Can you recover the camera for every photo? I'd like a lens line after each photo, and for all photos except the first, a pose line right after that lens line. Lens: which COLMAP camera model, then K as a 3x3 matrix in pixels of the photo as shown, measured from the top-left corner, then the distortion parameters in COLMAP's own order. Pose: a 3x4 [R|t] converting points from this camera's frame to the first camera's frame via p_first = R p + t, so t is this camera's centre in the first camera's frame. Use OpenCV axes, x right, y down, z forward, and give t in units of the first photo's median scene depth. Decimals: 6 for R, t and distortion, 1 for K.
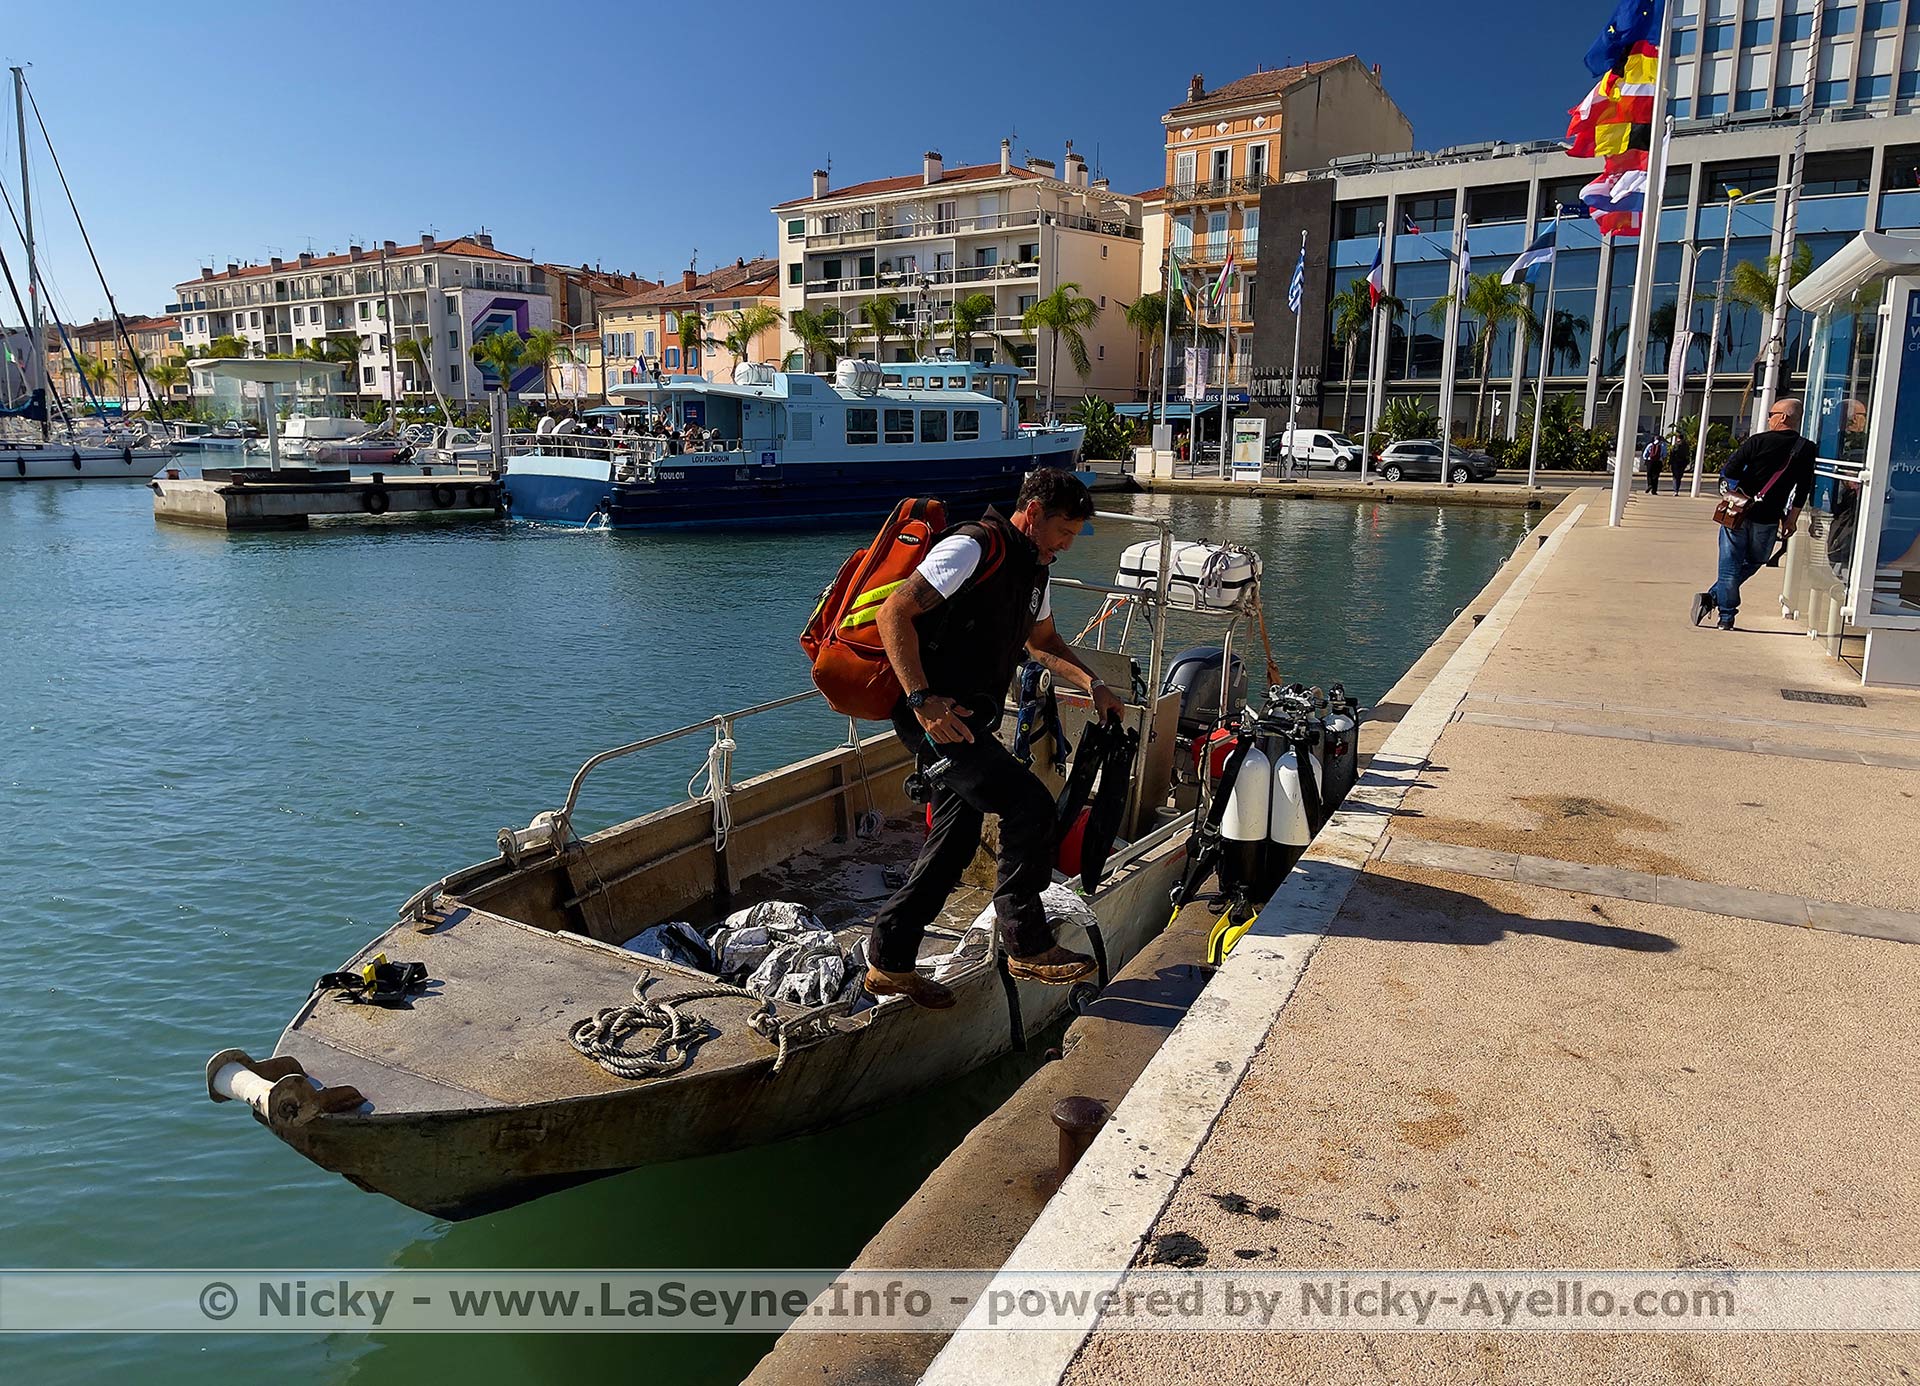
lens RADIAL K [[1464.9, 0, 945.2], [0, 1464.9, 699.3], [0, 0, 1]] dist [0.062544, -0.076702]
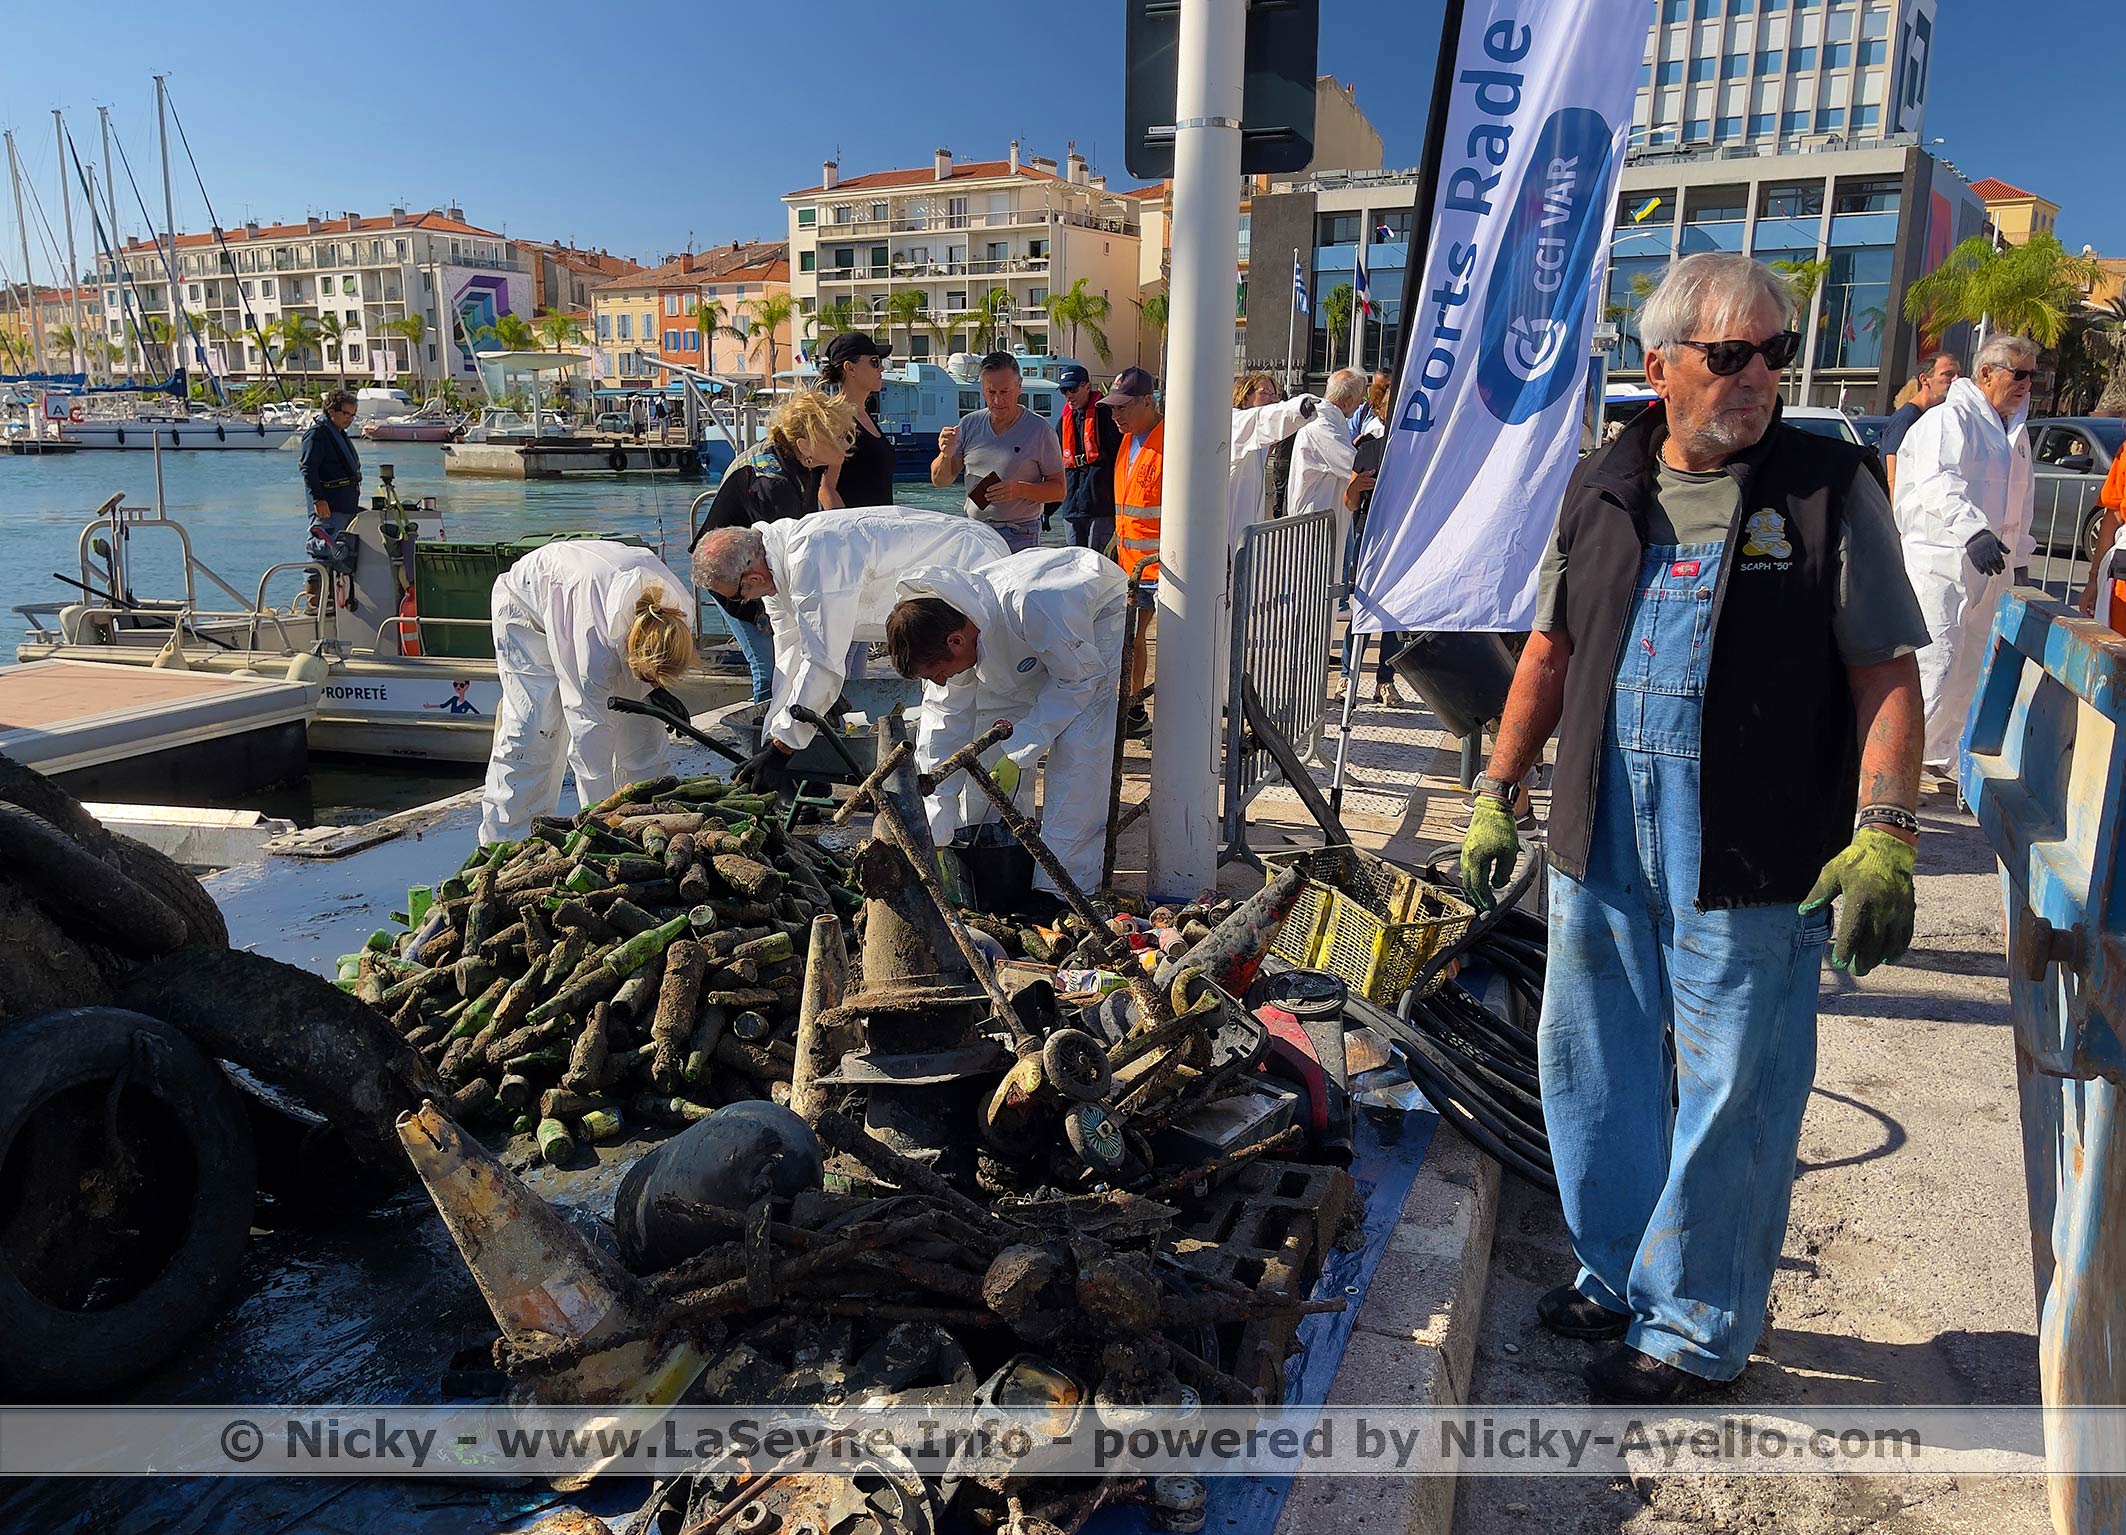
lens RADIAL K [[1622.1, 0, 1075.5], [0, 1622.1, 771.6], [0, 0, 1]] dist [0.062544, -0.076702]
pose [[0.993270, -0.018564, 0.114323, -0.055924], [0.014930, 0.999358, 0.032563, 0.037775], [-0.114854, -0.030638, 0.992910, -0.185439]]
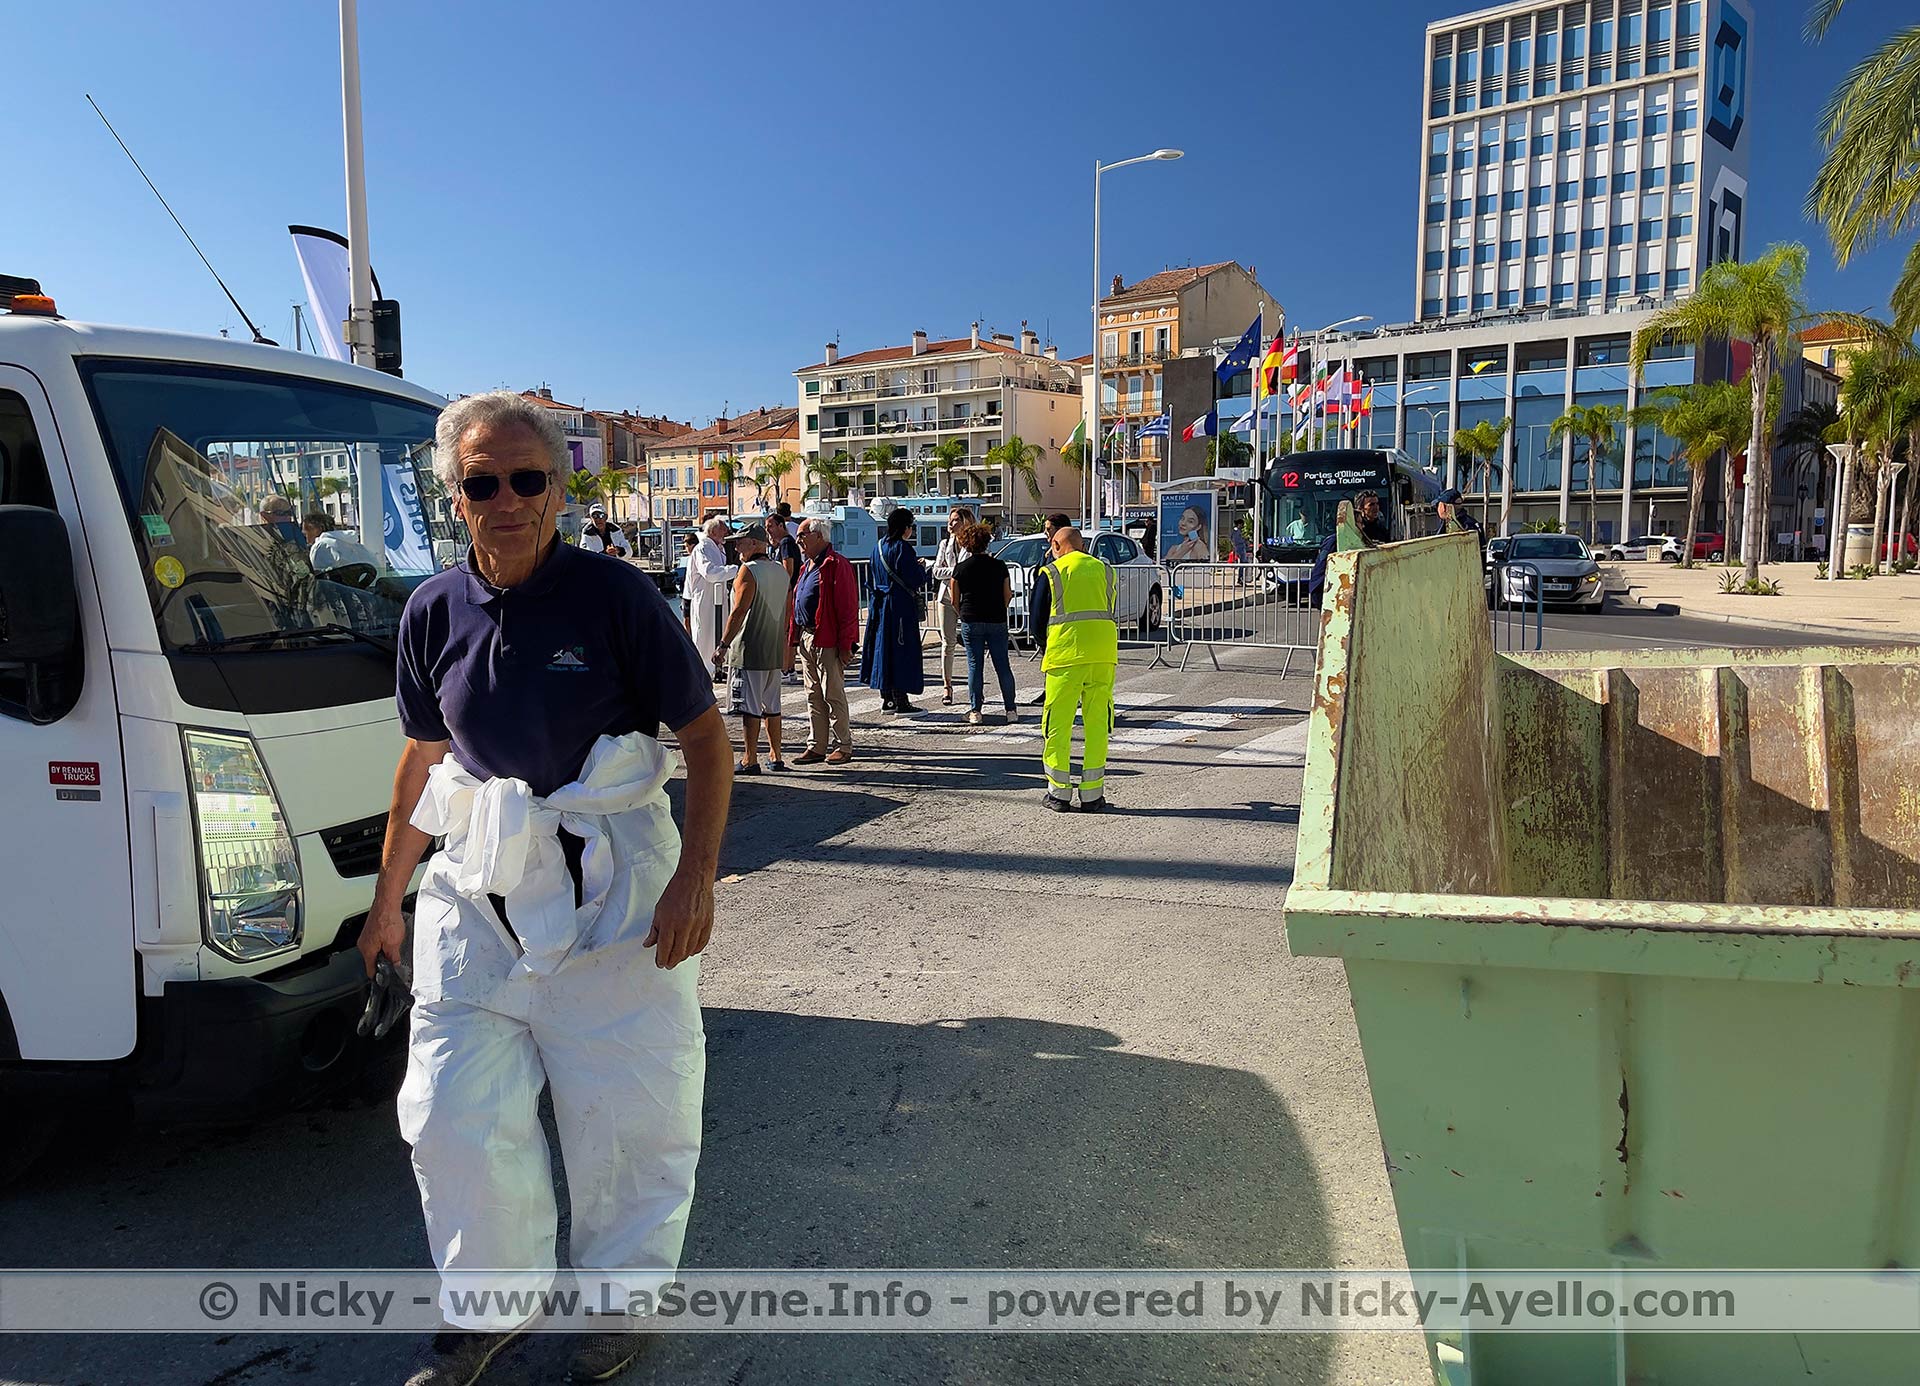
lens RADIAL K [[1464.9, 0, 958.0], [0, 1464.9, 708.8], [0, 0, 1]] dist [0.062544, -0.076702]
pose [[0.999731, -0.016952, 0.015850, -0.000515], [0.018044, 0.997279, -0.071475, 0.052905], [-0.014595, 0.071742, 0.997316, -0.263216]]
